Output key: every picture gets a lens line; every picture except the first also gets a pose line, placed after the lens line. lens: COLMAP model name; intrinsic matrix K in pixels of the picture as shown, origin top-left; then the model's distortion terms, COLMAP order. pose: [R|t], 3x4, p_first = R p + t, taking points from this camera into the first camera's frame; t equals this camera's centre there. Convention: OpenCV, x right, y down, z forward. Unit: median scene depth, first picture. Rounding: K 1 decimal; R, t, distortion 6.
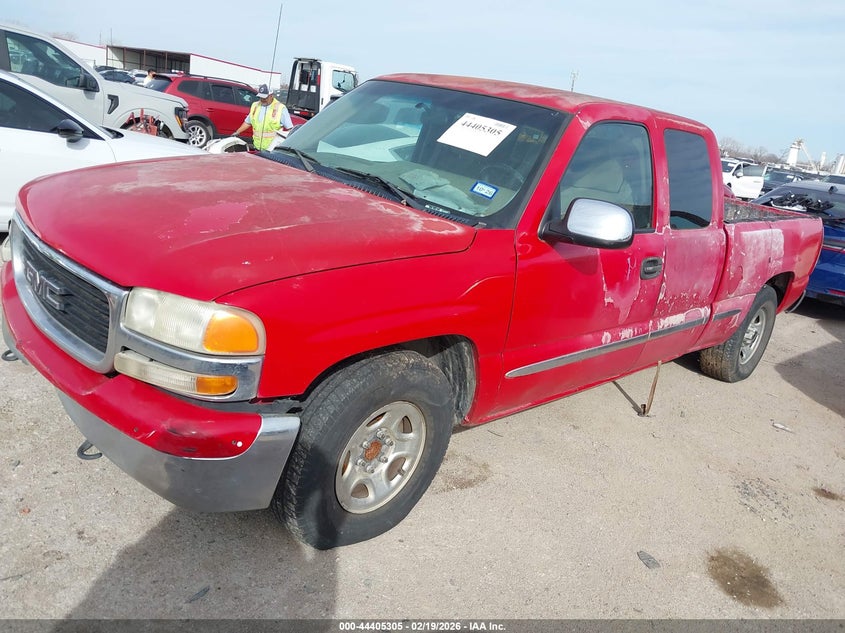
lens RADIAL K [[677.2, 0, 422.5], [0, 677.2, 316.5], [0, 0, 1]] dist [0.004212, 0.004184]
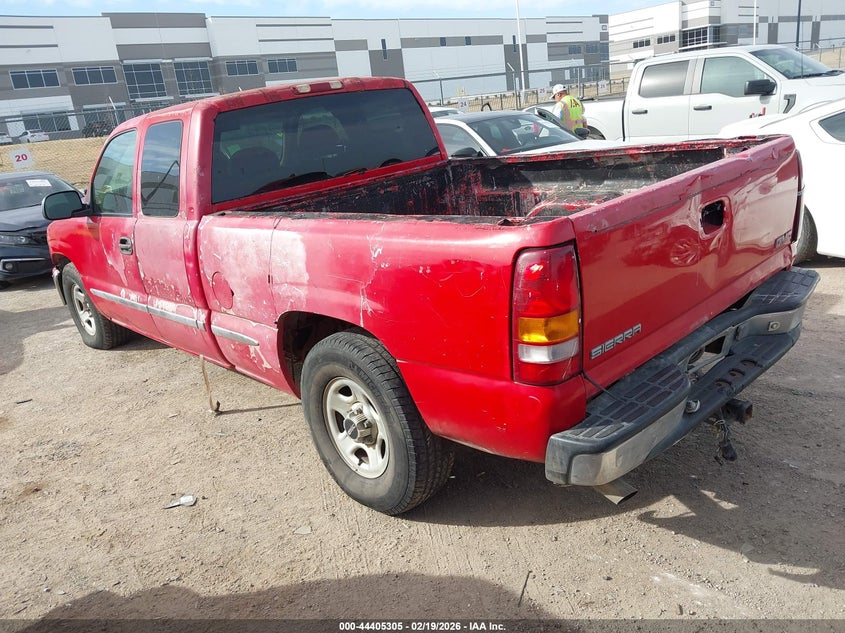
lens RADIAL K [[677.2, 0, 422.5], [0, 677.2, 316.5], [0, 0, 1]] dist [0.004212, 0.004184]
pose [[-0.012363, 0.157468, -0.987447, 1.106876], [-0.180326, 0.970980, 0.157100, -0.169595], [0.983529, 0.180004, 0.016391, 1.109502]]
